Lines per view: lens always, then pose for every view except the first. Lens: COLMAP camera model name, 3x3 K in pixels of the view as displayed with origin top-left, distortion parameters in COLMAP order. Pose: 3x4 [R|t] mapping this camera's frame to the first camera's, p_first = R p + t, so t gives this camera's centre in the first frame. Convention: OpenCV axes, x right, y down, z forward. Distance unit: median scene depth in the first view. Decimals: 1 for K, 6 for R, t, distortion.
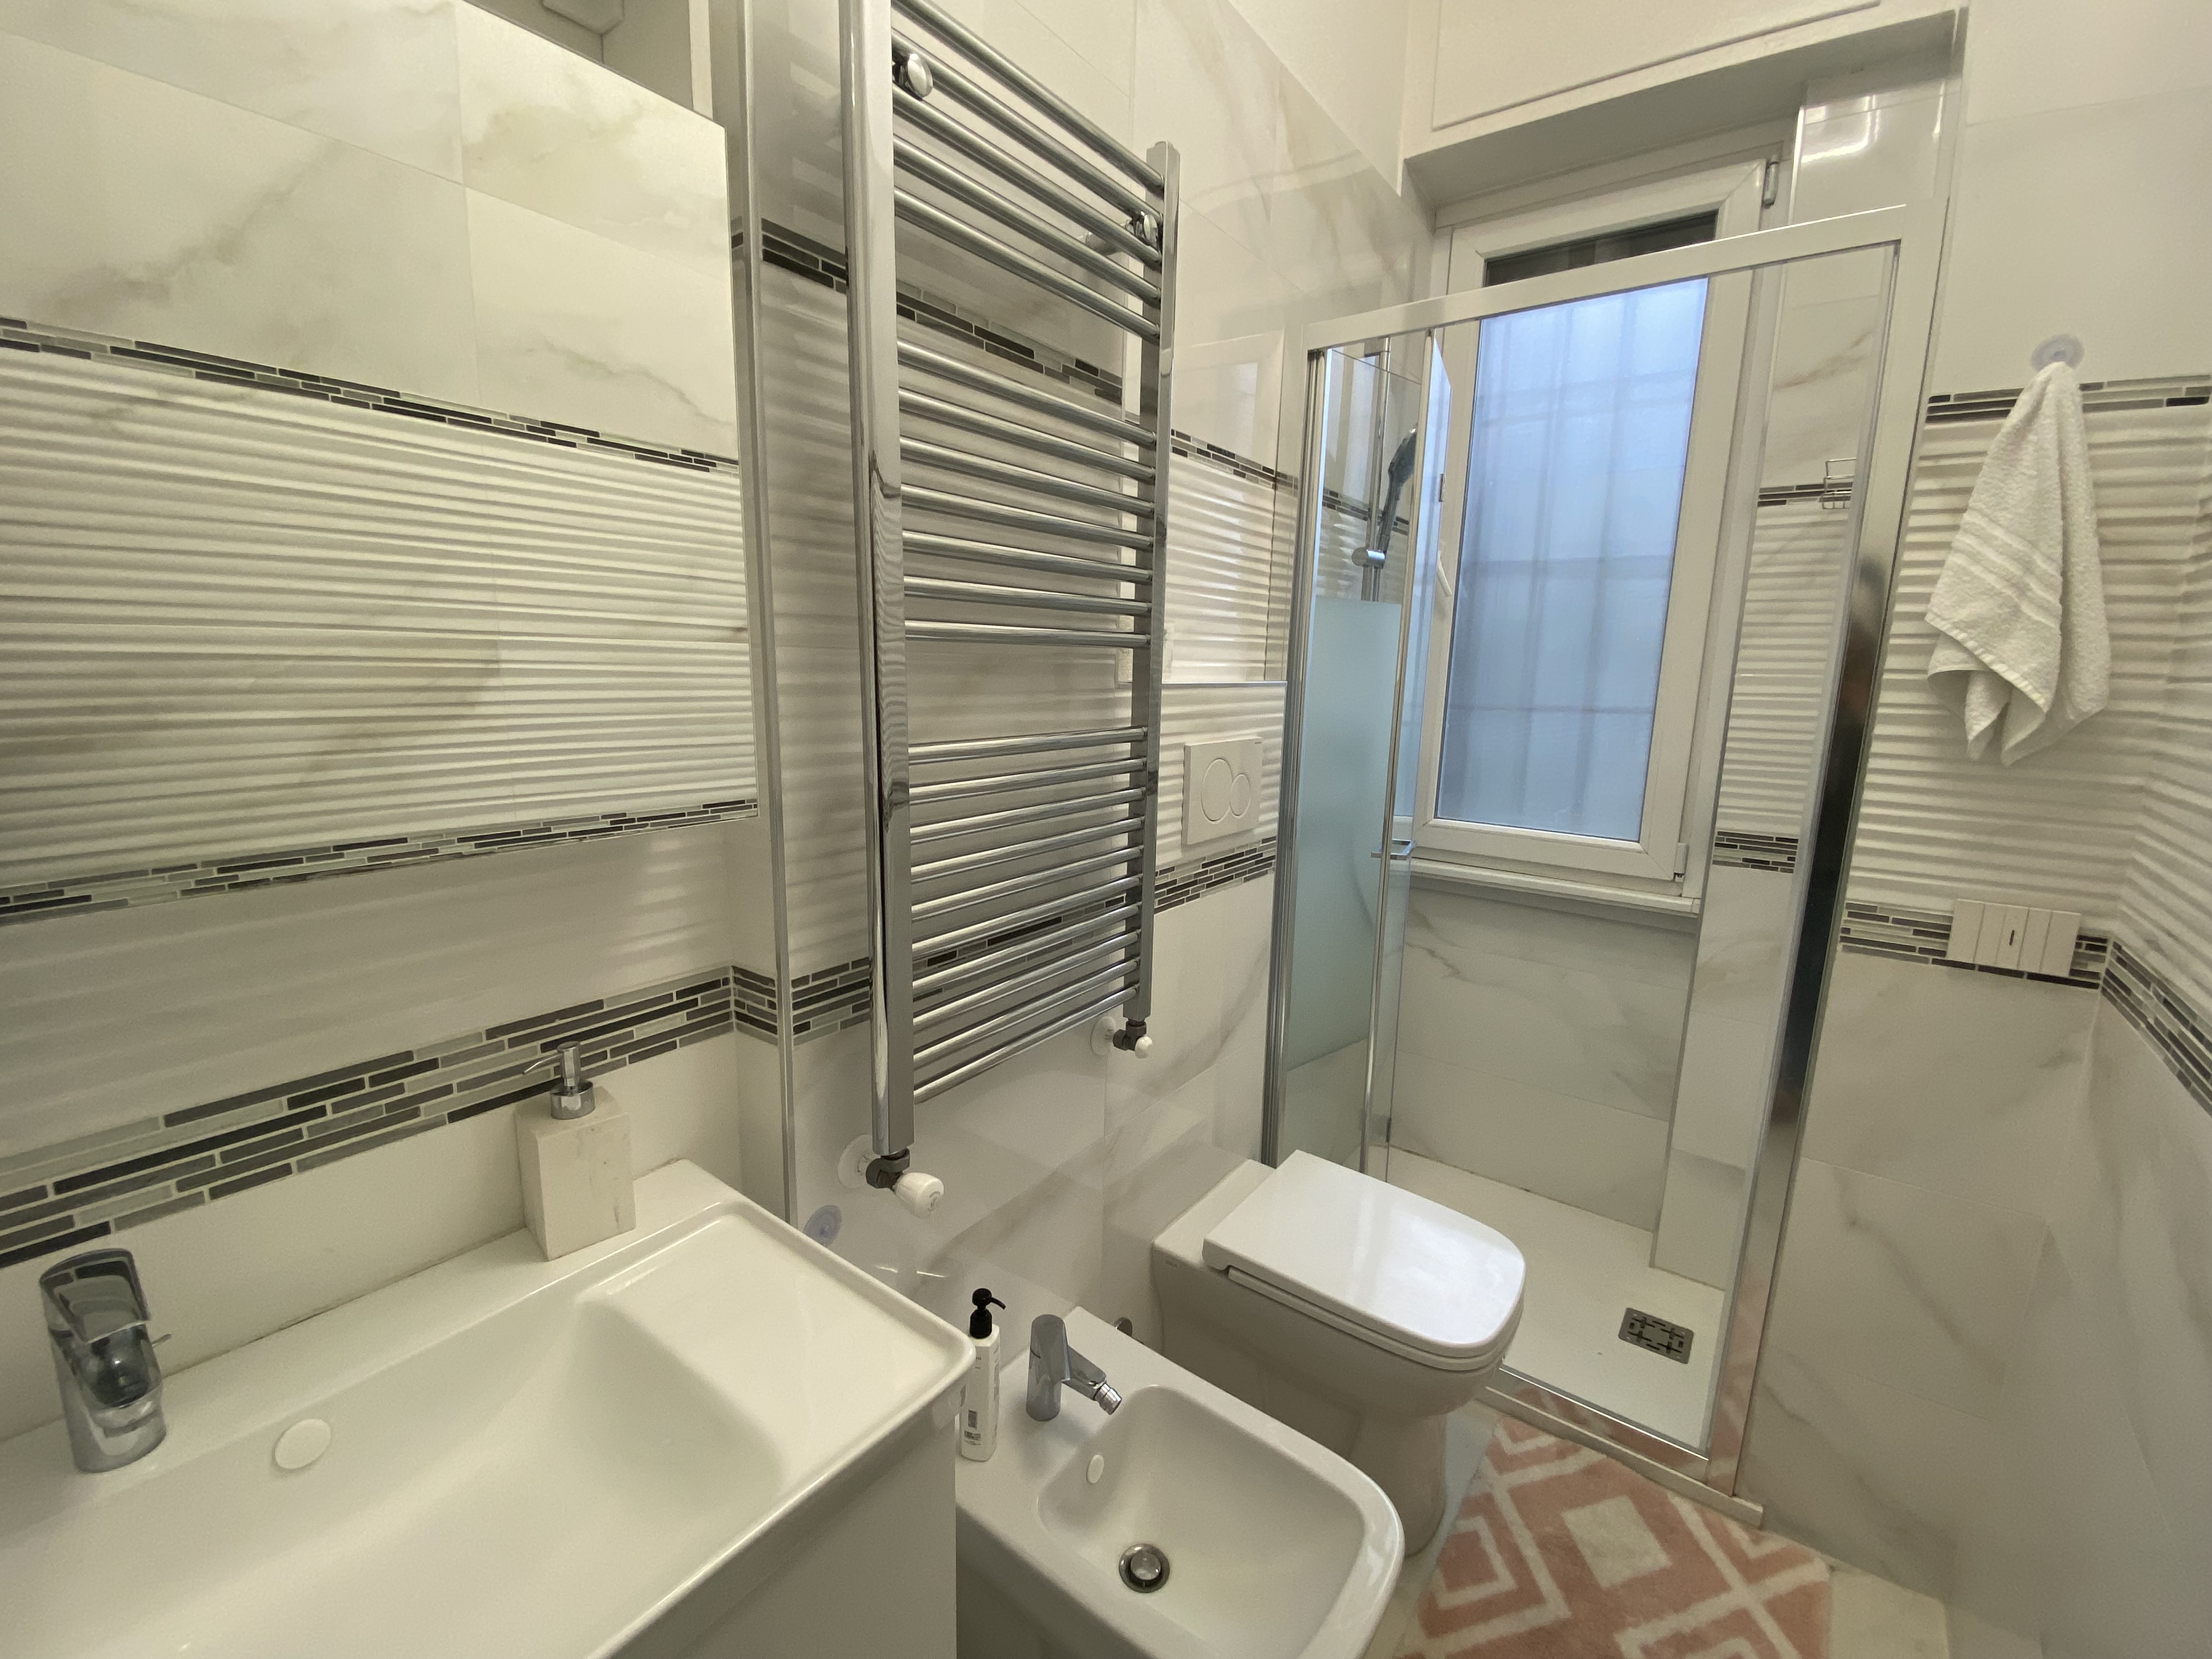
lens RADIAL K [[933.8, 0, 1105.0], [0, 933.8, 828.7], [0, 0, 1]] dist [0.020197, -0.019810]
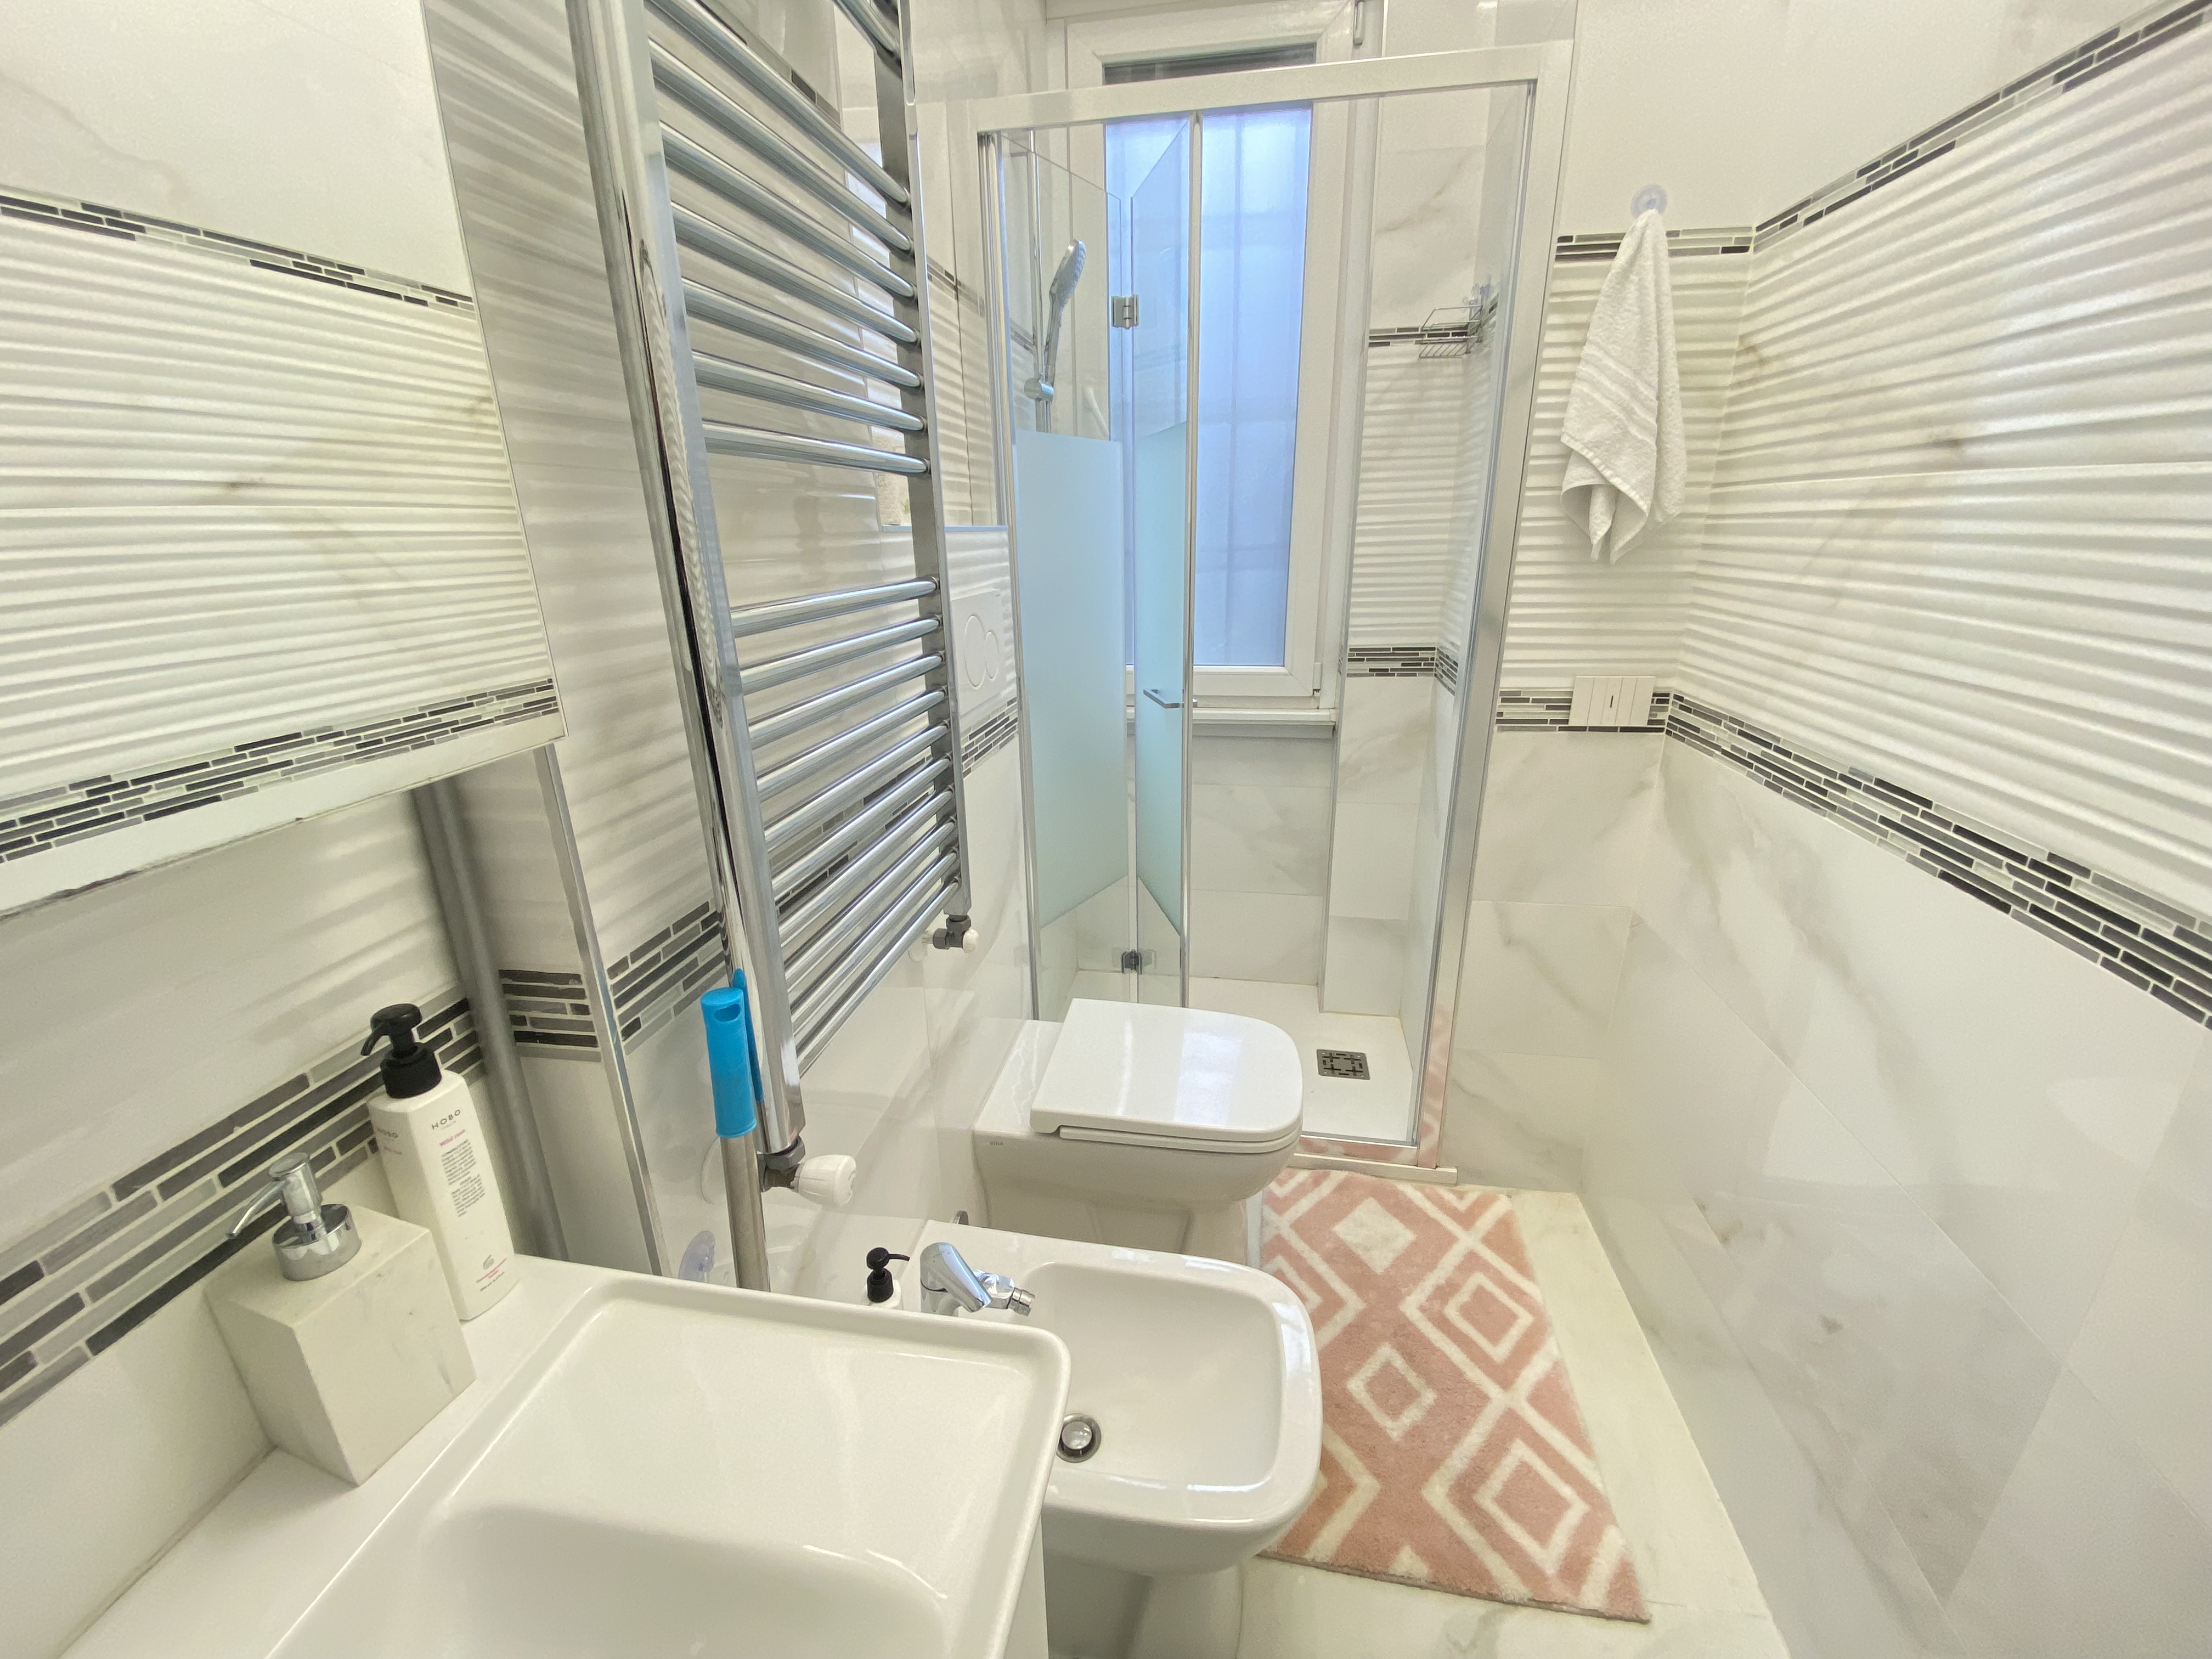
lens RADIAL K [[895.0, 0, 1103.7], [0, 895.0, 828.0], [0, 0, 1]] dist [0.019894, -0.019896]
pose [[0.889870, -0.181161, 0.418702, -0.214403], [0.117685, 0.977869, 0.172981, -0.010481], [-0.440773, -0.104656, 0.891497, 0.198127]]
